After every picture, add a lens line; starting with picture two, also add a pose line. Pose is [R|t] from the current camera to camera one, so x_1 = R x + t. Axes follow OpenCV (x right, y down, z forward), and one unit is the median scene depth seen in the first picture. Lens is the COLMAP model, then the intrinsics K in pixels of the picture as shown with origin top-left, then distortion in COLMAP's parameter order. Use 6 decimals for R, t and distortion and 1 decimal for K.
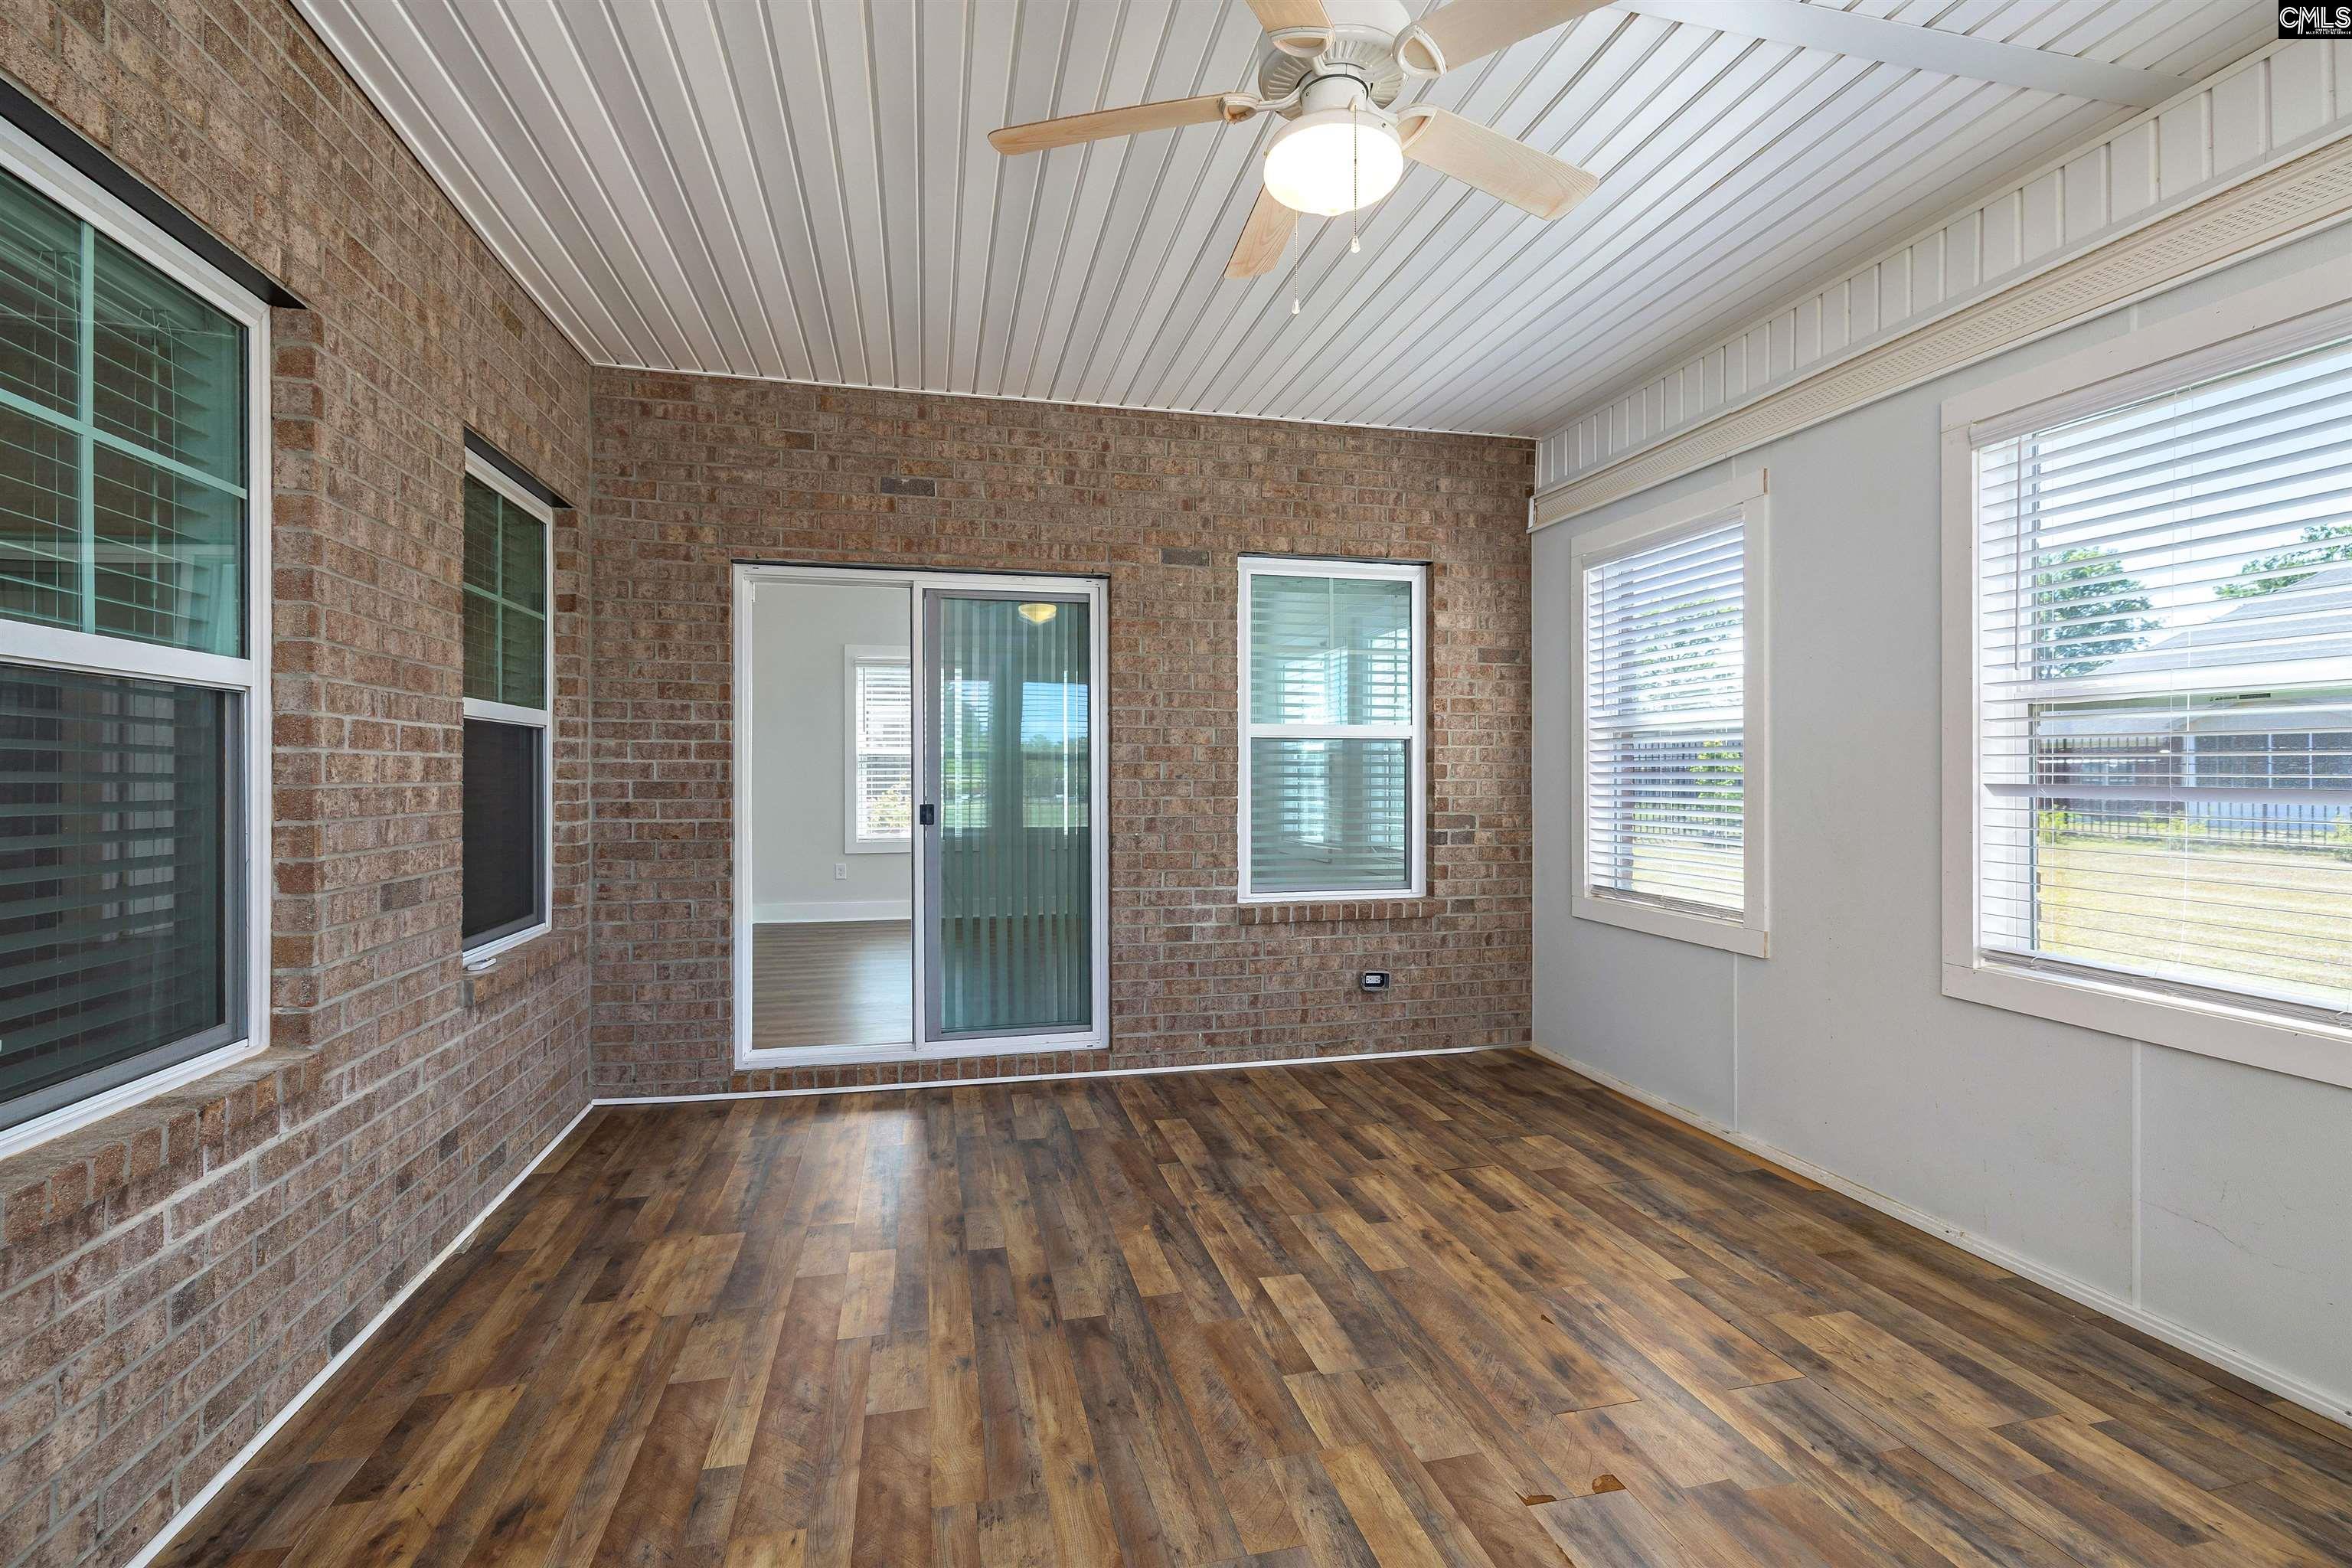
lens RADIAL K [[1033.5, 0, 1176.0], [0, 1033.5, 784.0], [0, 0, 1]] dist [0.000010, 0.000251]
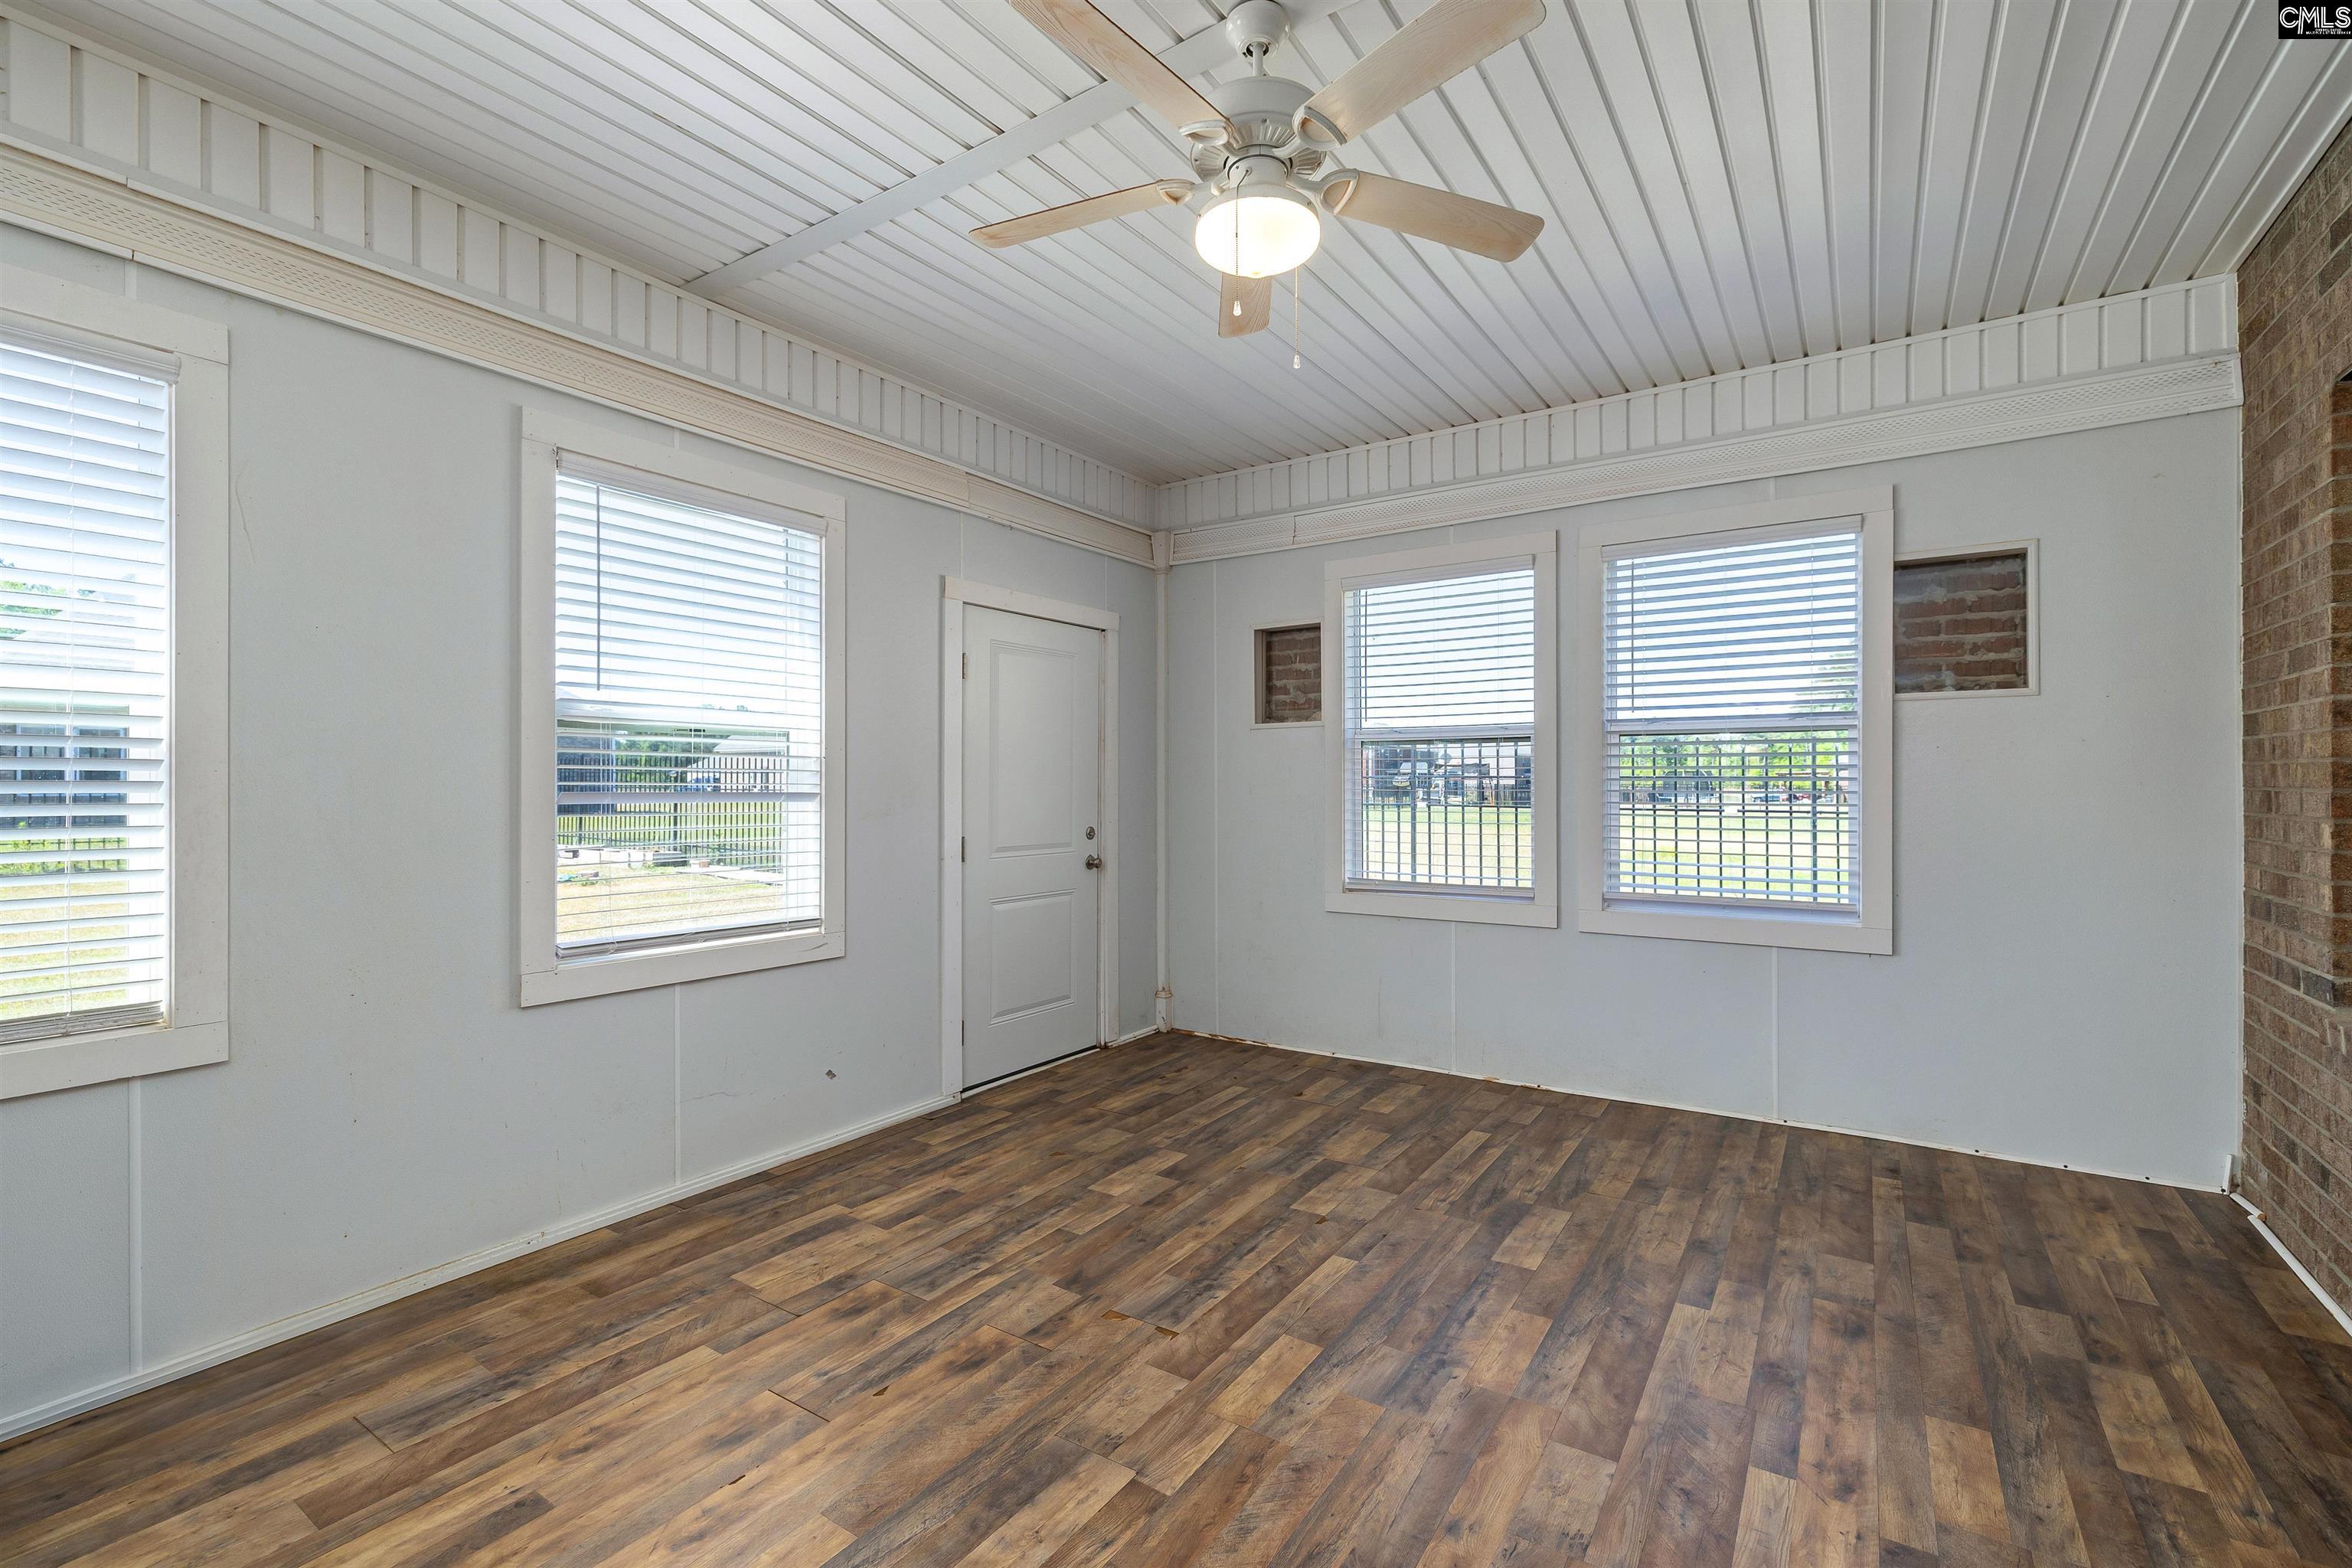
lens RADIAL K [[1021.2, 0, 1178.3], [0, 1021.2, 773.1], [0, 0, 1]] dist [0.000593, 0.000001]
pose [[-0.677977, 0.006811, 0.735051, -0.486192], [0.008368, 0.999964, -0.001548, -0.013511], [-0.735035, 0.005102, -0.678010, 1.462347]]
